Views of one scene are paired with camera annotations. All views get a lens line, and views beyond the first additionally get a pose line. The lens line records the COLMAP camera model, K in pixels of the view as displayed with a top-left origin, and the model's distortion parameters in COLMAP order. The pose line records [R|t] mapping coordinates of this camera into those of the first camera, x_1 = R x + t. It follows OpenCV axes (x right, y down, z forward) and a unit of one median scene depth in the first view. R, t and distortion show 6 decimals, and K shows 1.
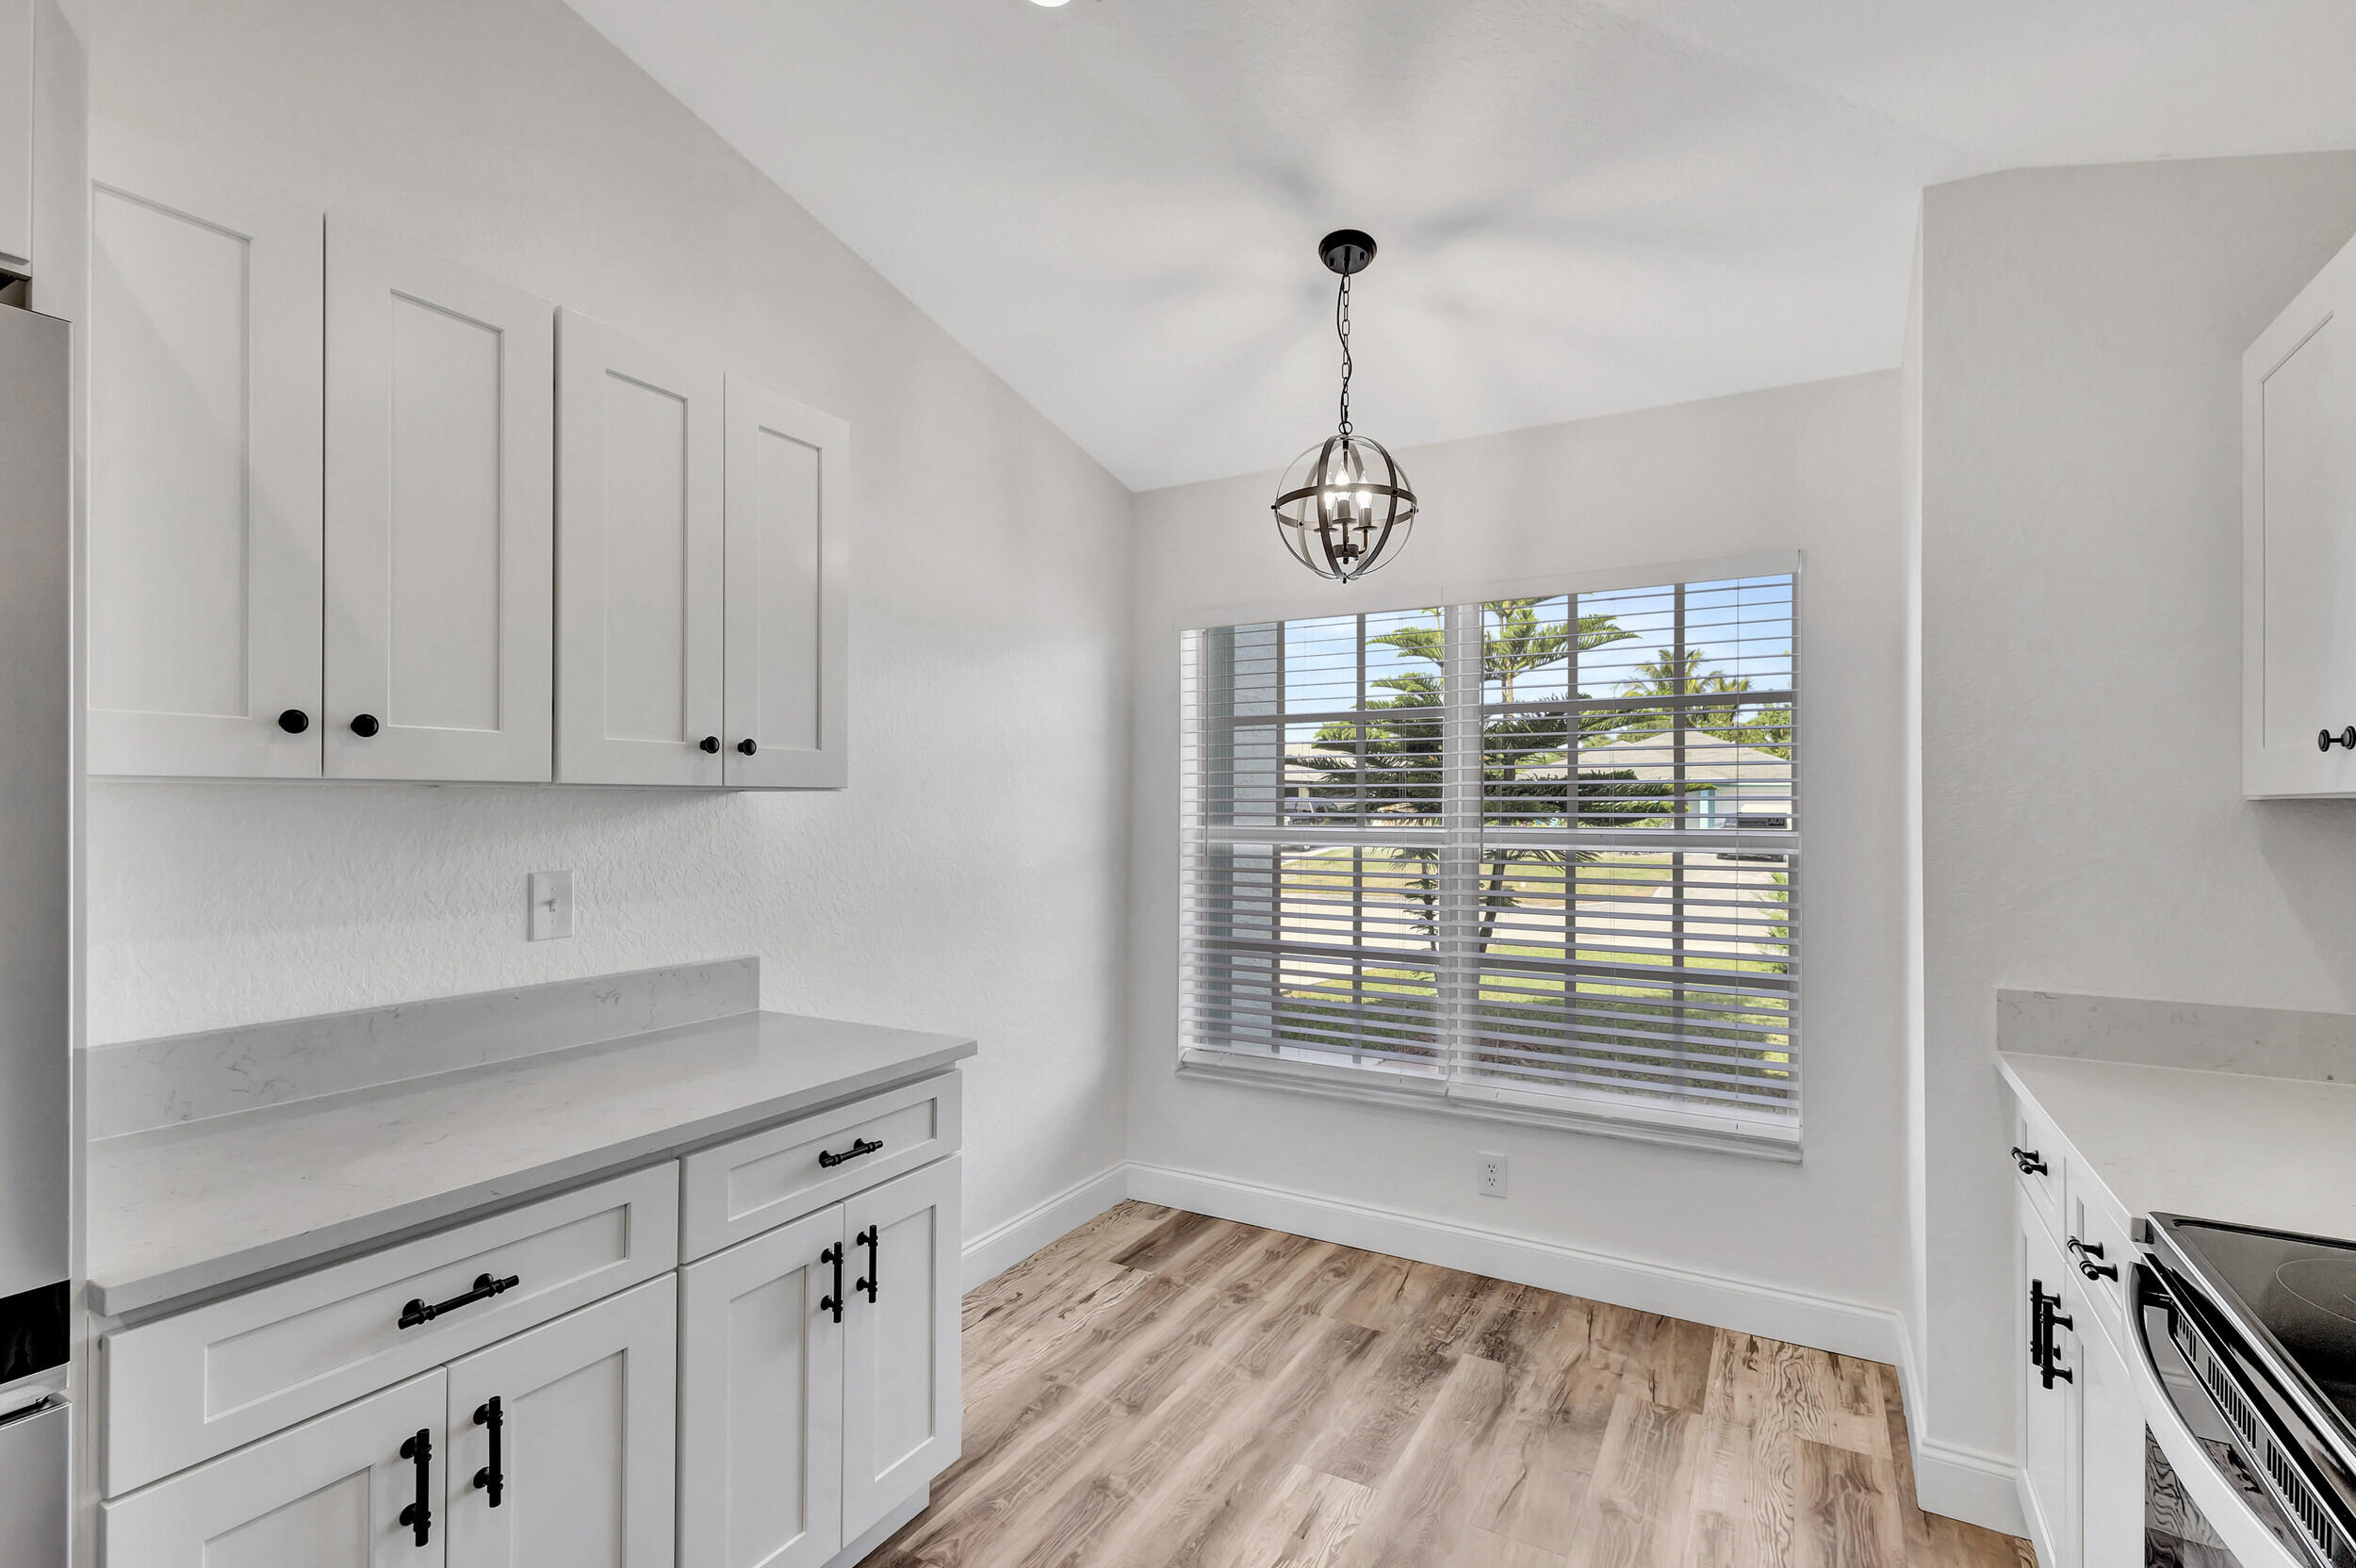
lens RADIAL K [[1084.6, 0, 1165.3], [0, 1084.6, 810.8], [0, 0, 1]] dist [0.002559, -0.000680]
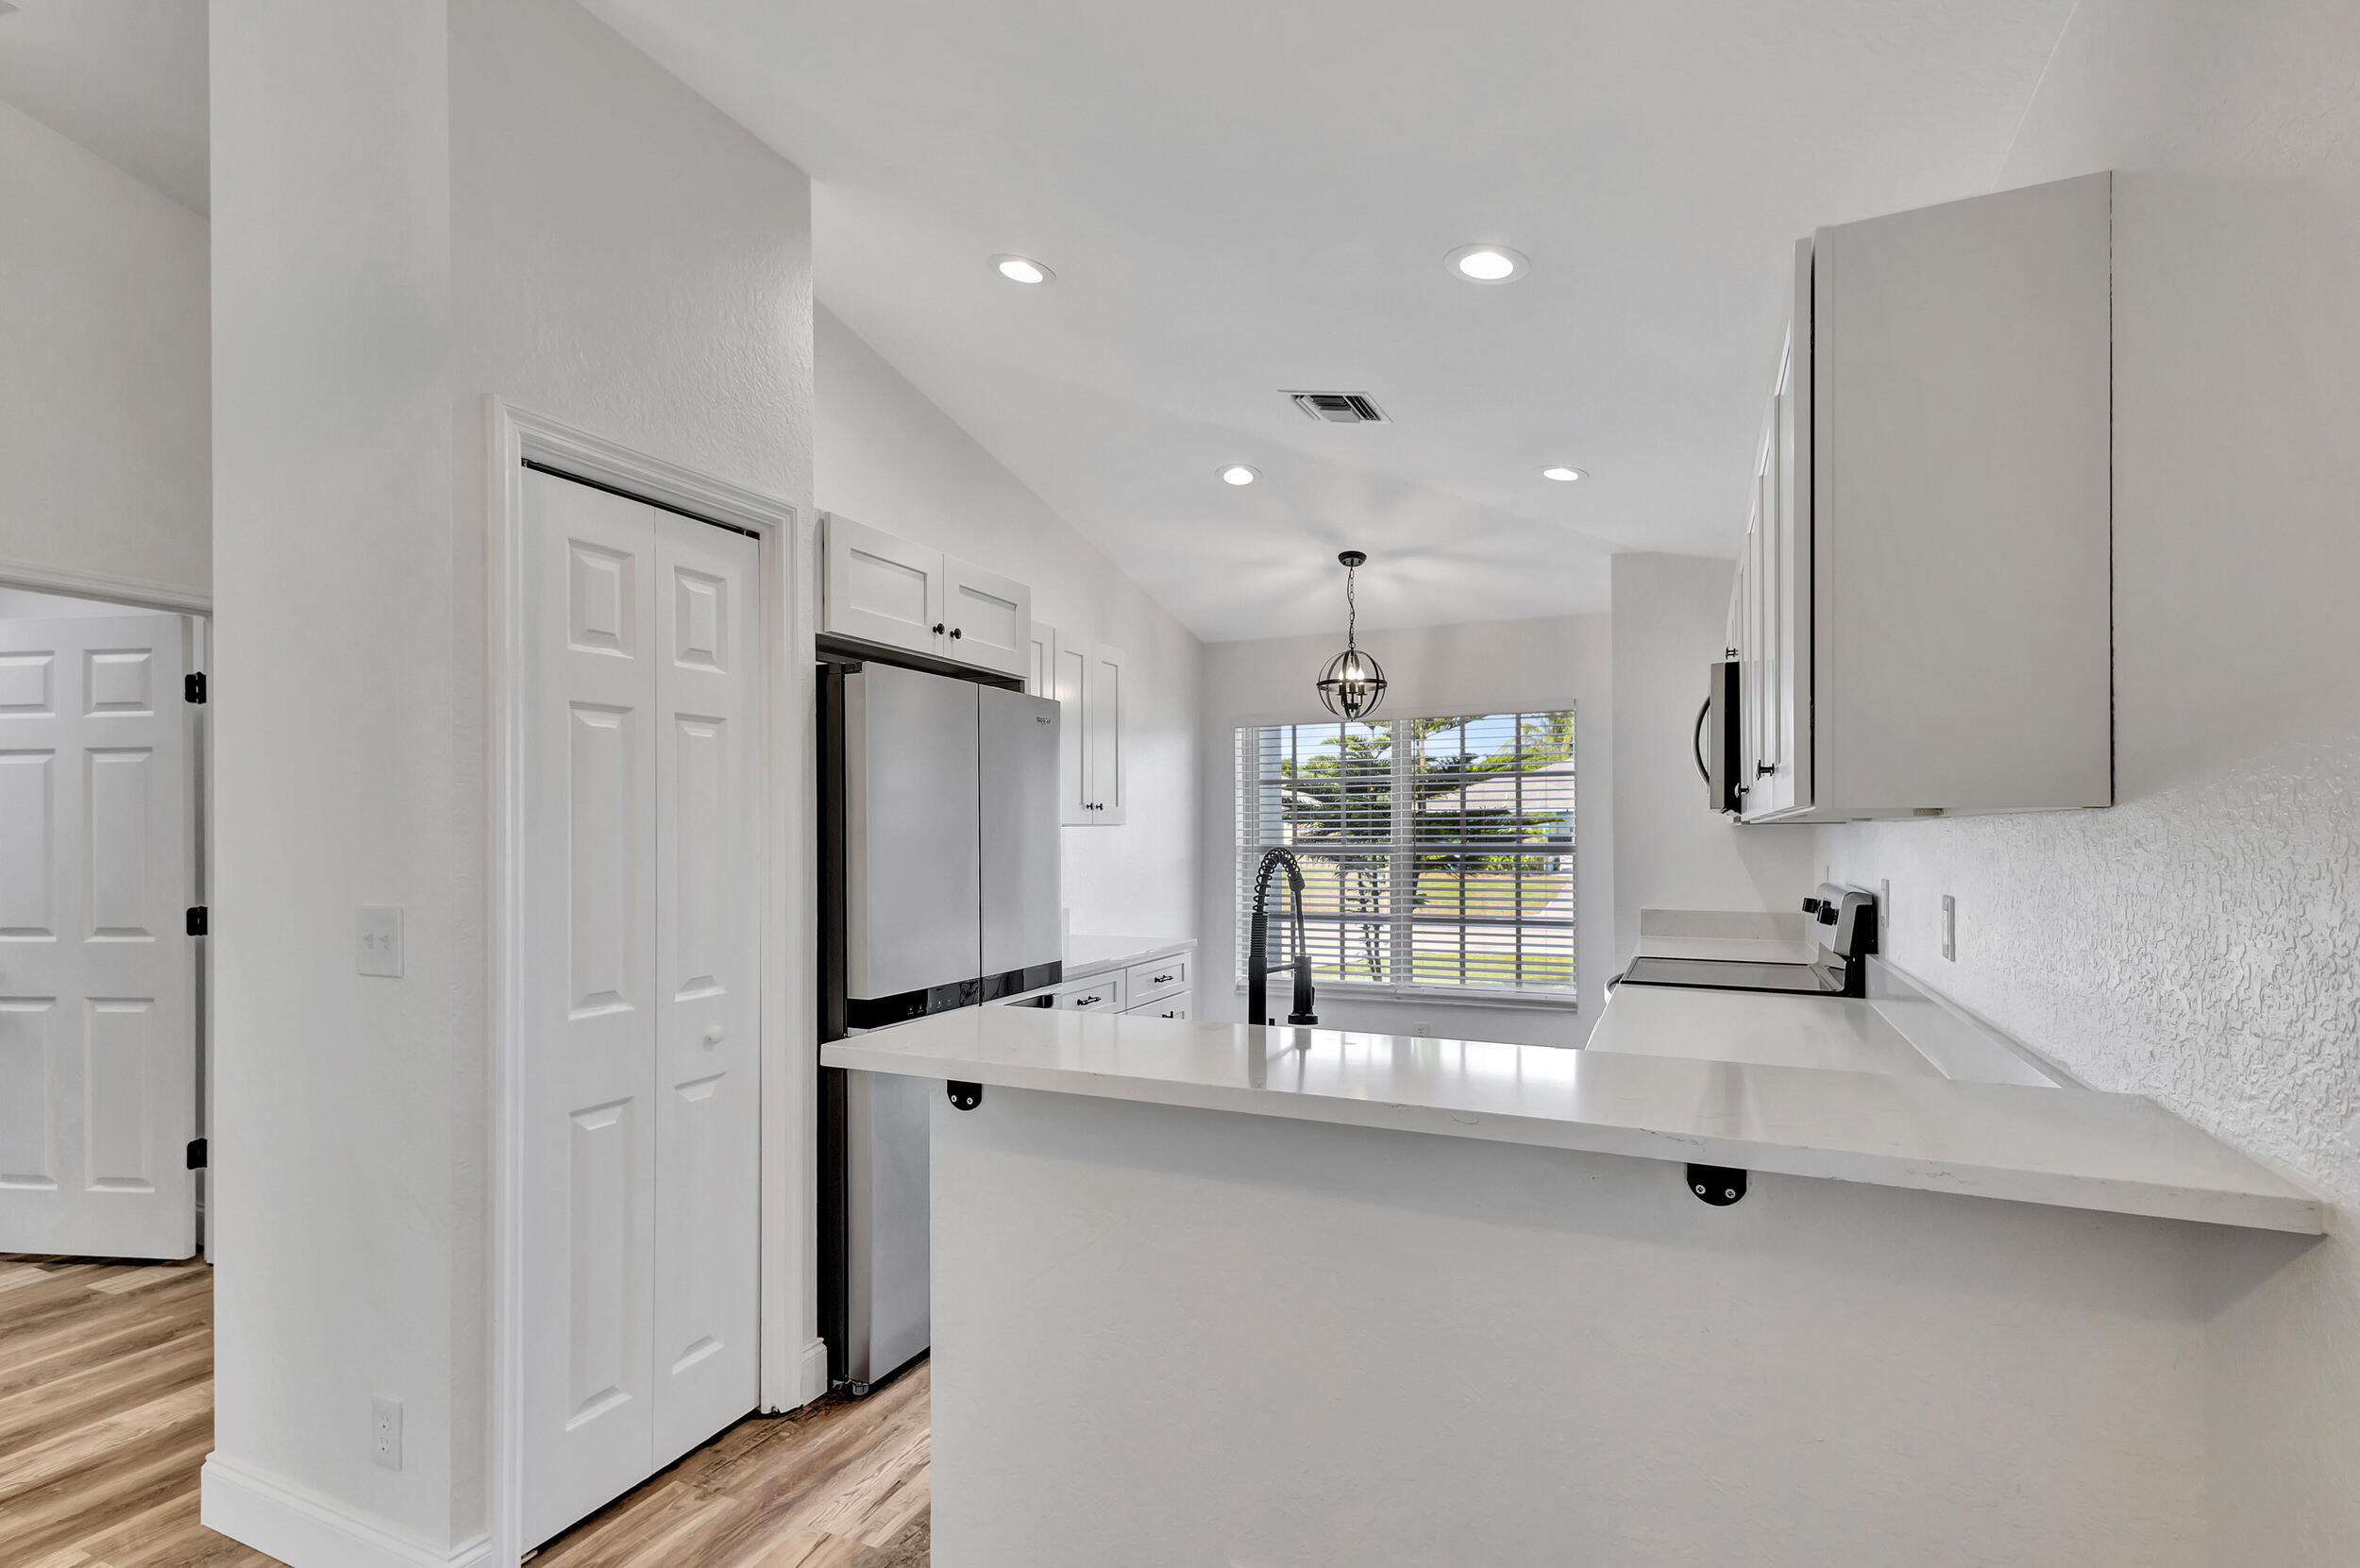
lens RADIAL K [[1086.5, 0, 1175.3], [0, 1086.5, 830.9], [0, 0, 1]] dist [0.002559, -0.000680]
pose [[0.995511, -0.005527, 0.094488, -0.343534], [0.006263, 0.999952, -0.007490, 0.007751], [-0.094442, 0.008048, 0.995498, -0.954048]]
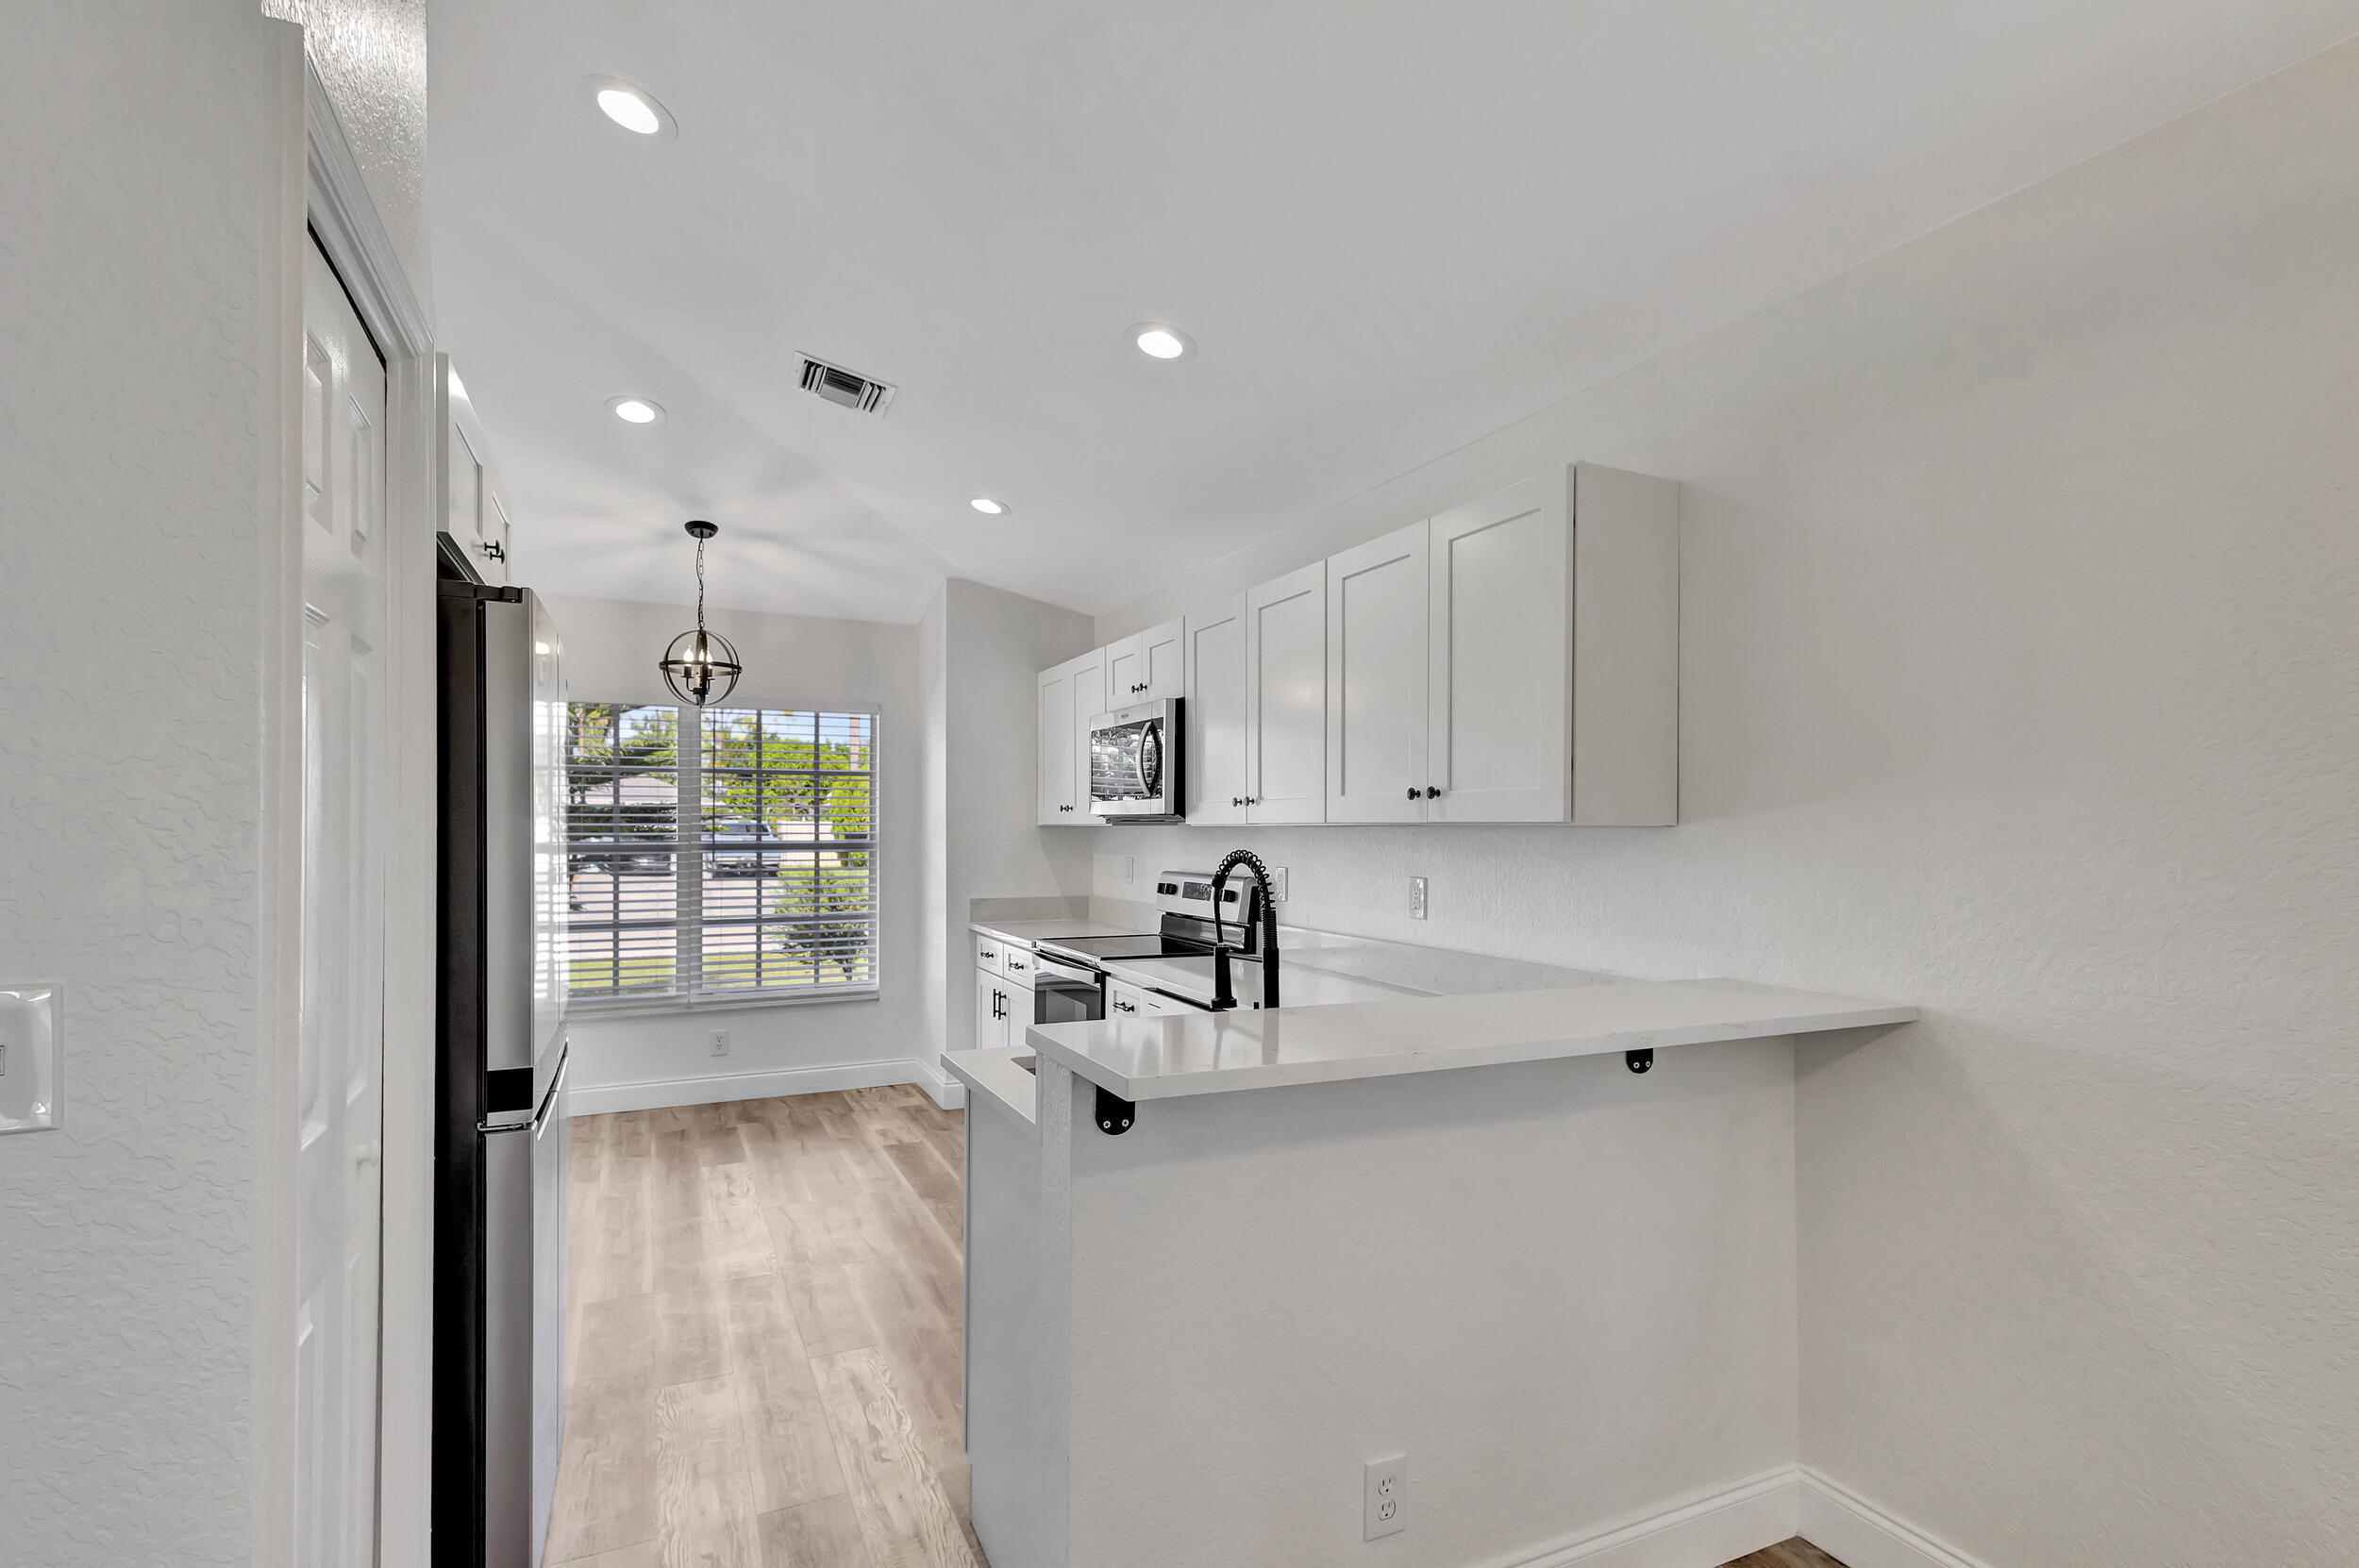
lens RADIAL K [[1085.9, 0, 1122.2], [0, 1085.9, 804.4], [0, 0, 1]] dist [0.002559, -0.000680]
pose [[0.598165, 0.019975, 0.801124, -0.851013], [0.002689, 0.999634, -0.026933, 0.008266], [-0.801368, 0.018265, 0.597892, -0.660342]]
